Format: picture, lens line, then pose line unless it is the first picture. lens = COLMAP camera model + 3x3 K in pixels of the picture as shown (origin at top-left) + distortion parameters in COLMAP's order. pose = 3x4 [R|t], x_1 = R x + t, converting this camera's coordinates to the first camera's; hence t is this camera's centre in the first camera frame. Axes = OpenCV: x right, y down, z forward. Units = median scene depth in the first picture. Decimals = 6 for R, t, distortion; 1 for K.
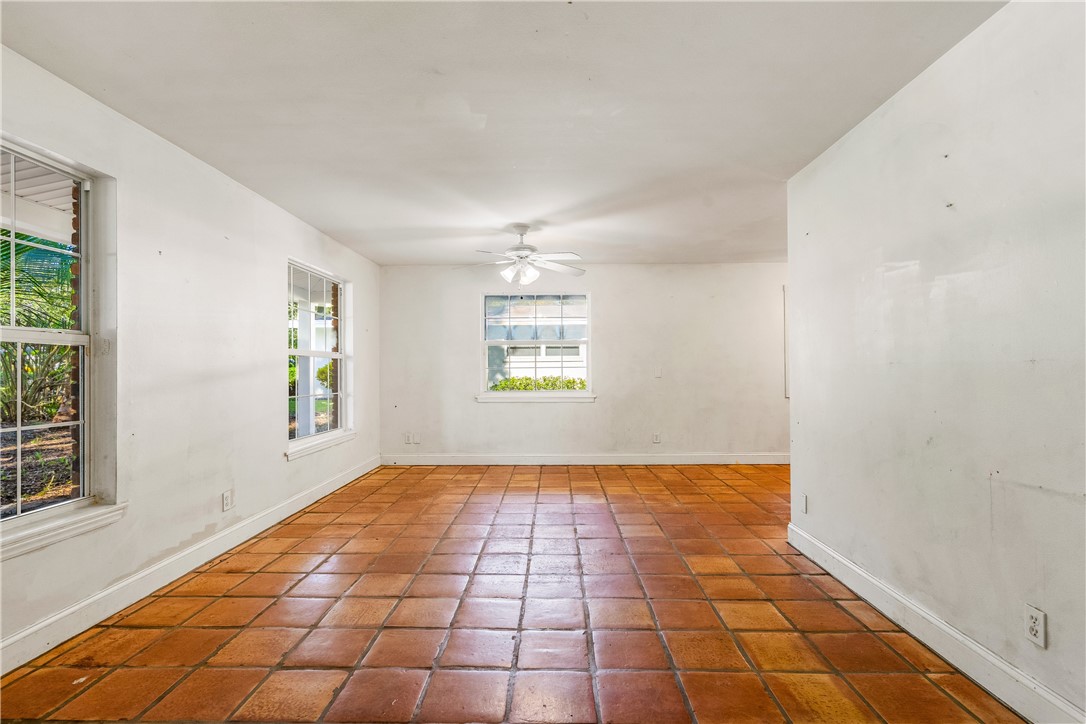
lens RADIAL K [[525.0, 0, 547.1], [0, 525.0, 369.0], [0, 0, 1]] dist [0.000969, 0.000803]
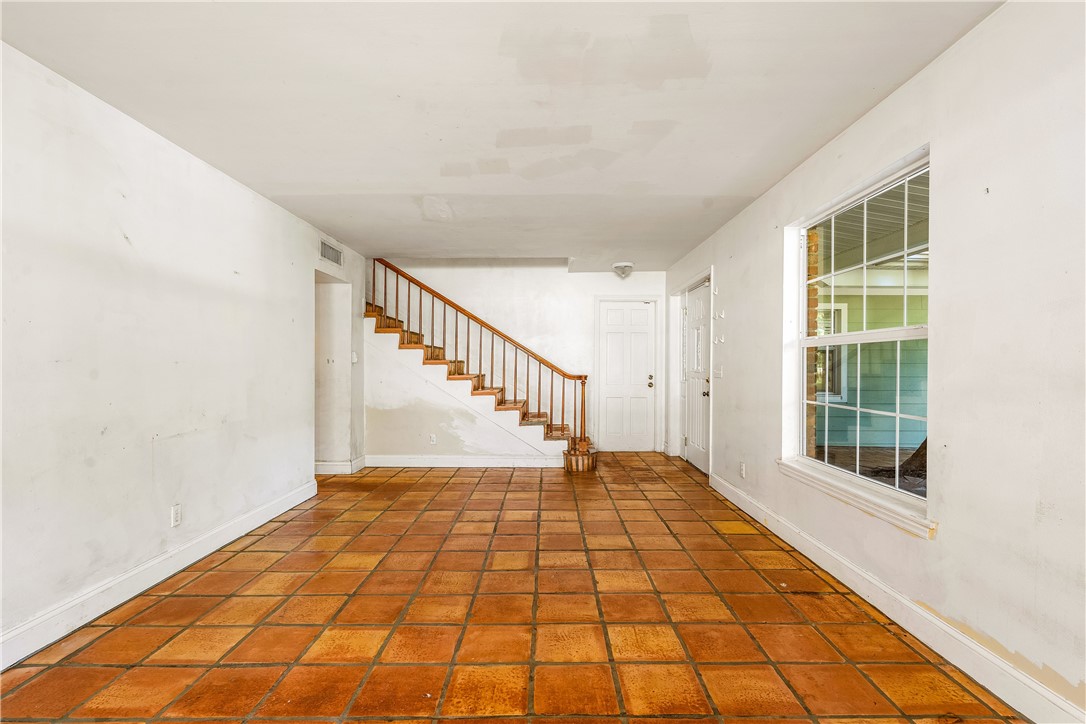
lens RADIAL K [[525.0, 0, 547.1], [0, 525.0, 369.0], [0, 0, 1]] dist [0.000969, 0.000803]
pose [[-0.999847, 0.004304, -0.016971, -0.195037], [0.004212, 0.999976, 0.005426, 0.001643], [0.016994, 0.005354, -0.999841, 2.024962]]
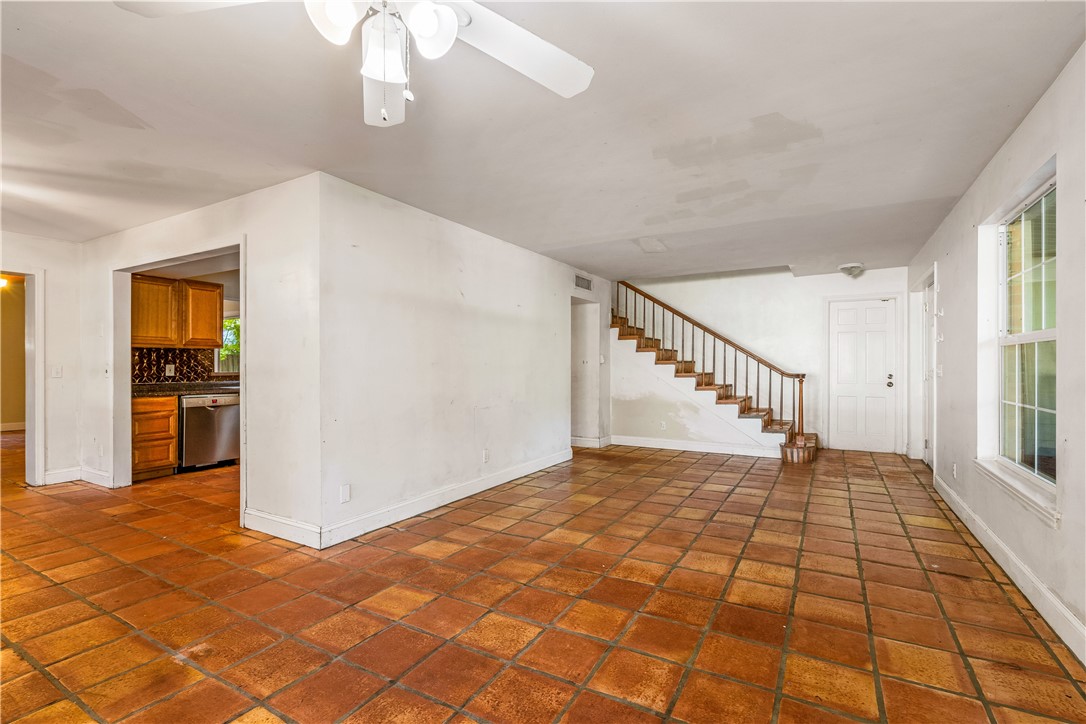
lens RADIAL K [[498.3, 0, 545.7], [0, 498.3, 363.2], [0, 0, 1]] dist [-0.000185, 0.000723]
pose [[-0.875913, 0.008755, 0.482390, -0.504555], [0.006125, 0.999957, -0.007027, 0.001842], [-0.482431, -0.003201, -0.875928, 2.388861]]
